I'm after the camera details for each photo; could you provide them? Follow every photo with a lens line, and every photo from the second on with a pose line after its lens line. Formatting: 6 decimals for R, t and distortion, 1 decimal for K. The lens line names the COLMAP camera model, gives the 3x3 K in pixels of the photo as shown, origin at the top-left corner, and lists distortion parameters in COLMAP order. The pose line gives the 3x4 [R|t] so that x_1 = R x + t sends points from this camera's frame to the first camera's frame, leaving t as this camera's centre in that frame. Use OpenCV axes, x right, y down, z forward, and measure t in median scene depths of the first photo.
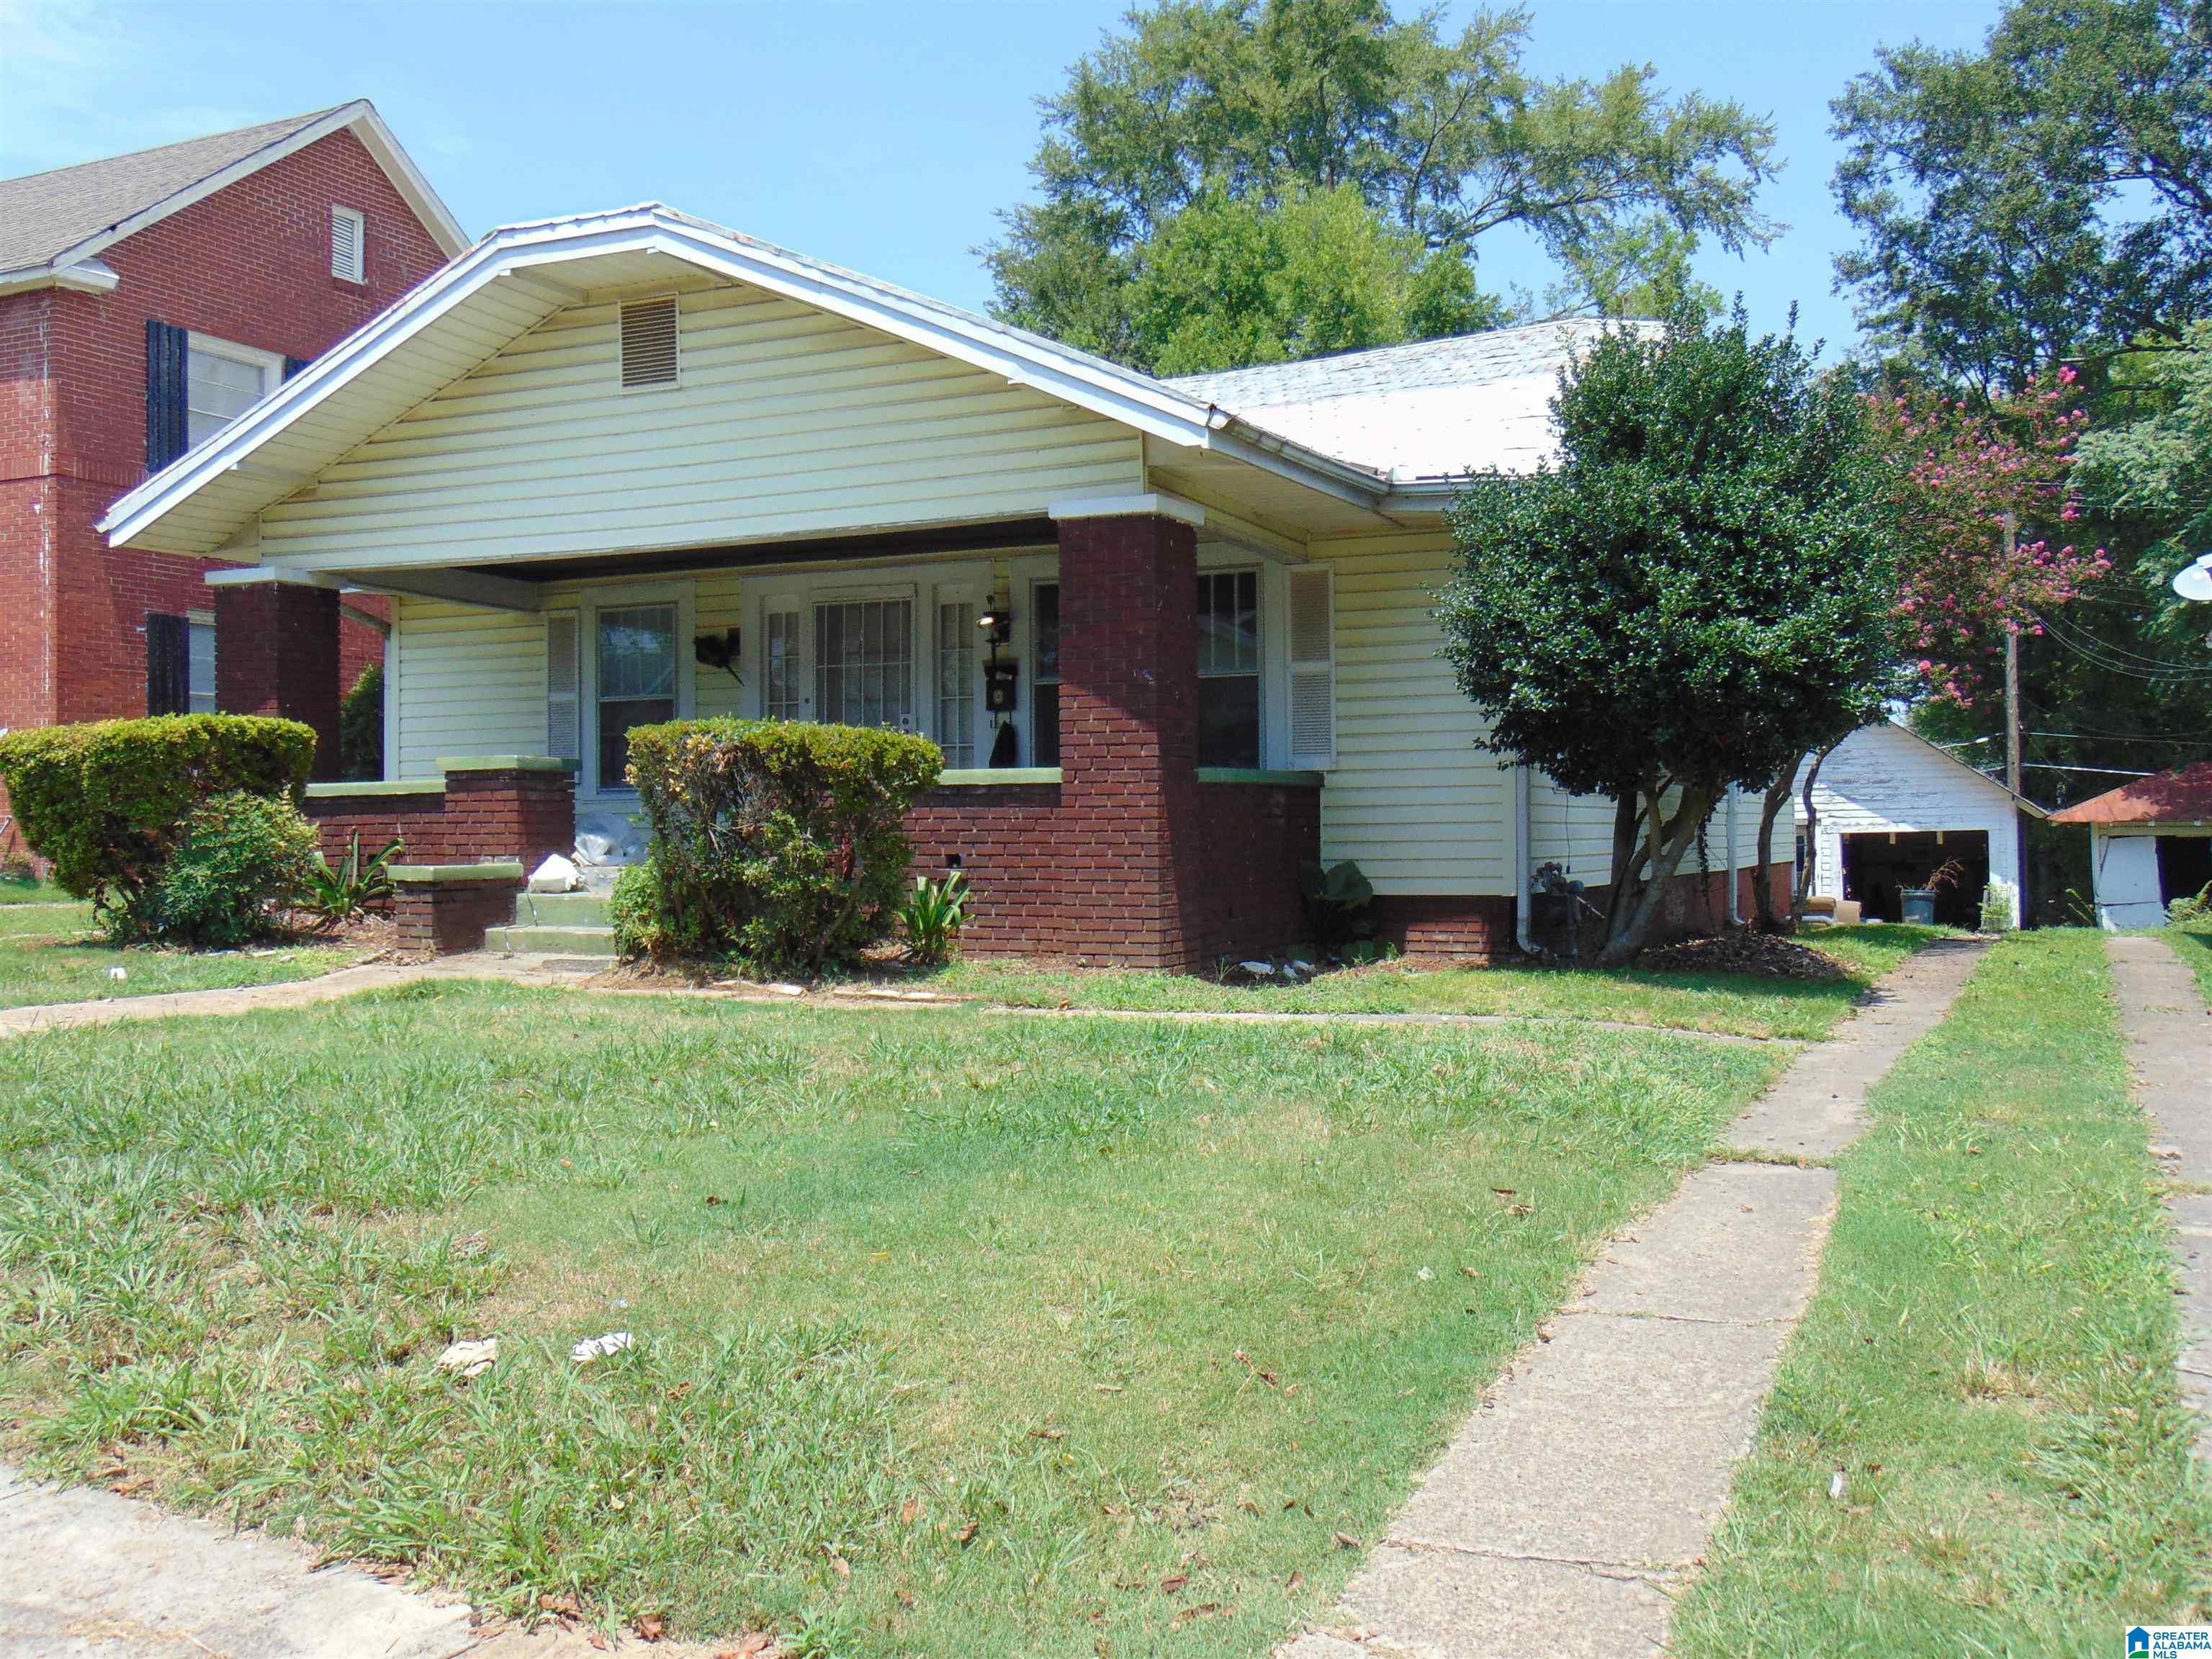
lens RADIAL K [[2119.4, 0, 1106.0], [0, 2119.4, 829.5], [0, 0, 1]] dist [0.003972, 0.040189]
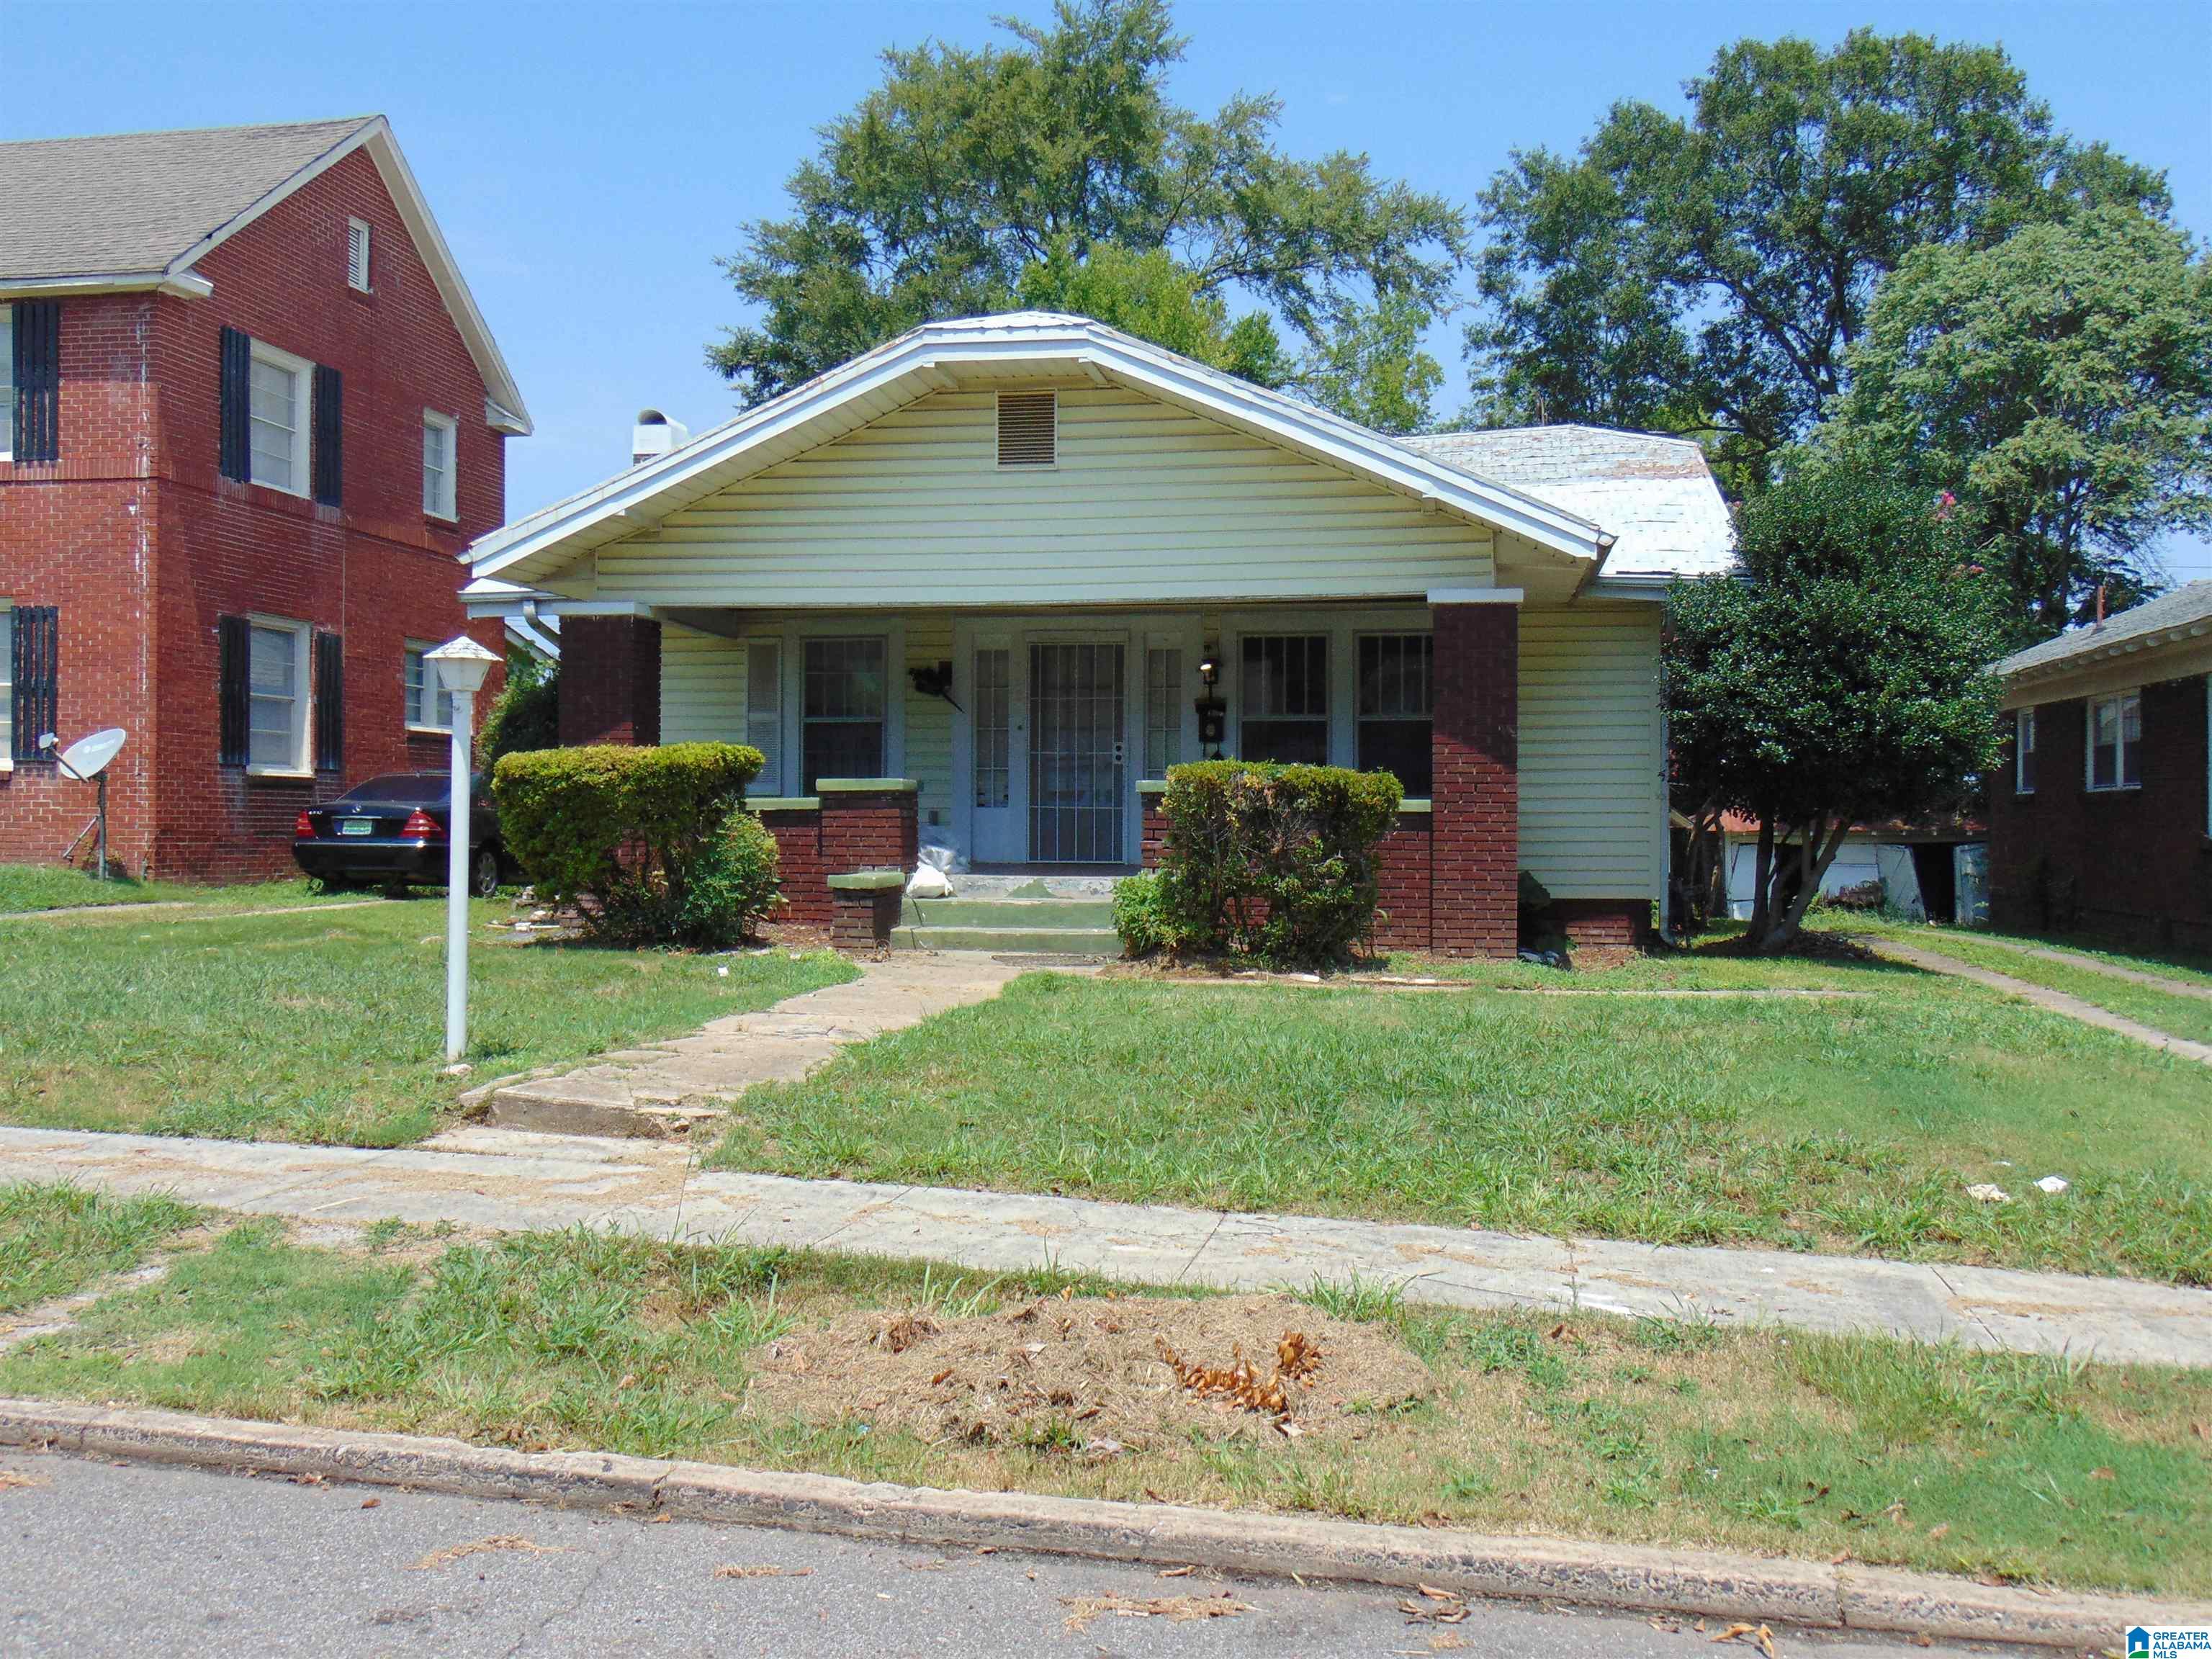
lens RADIAL K [[2119.4, 0, 1106.0], [0, 2119.4, 829.5], [0, 0, 1]] dist [0.003972, 0.040189]
pose [[0.961200, 0.008057, 0.275736, -0.338403], [-0.010270, 0.999926, 0.006584, -0.011084], [-0.275663, -0.009160, 0.961211, -0.096395]]
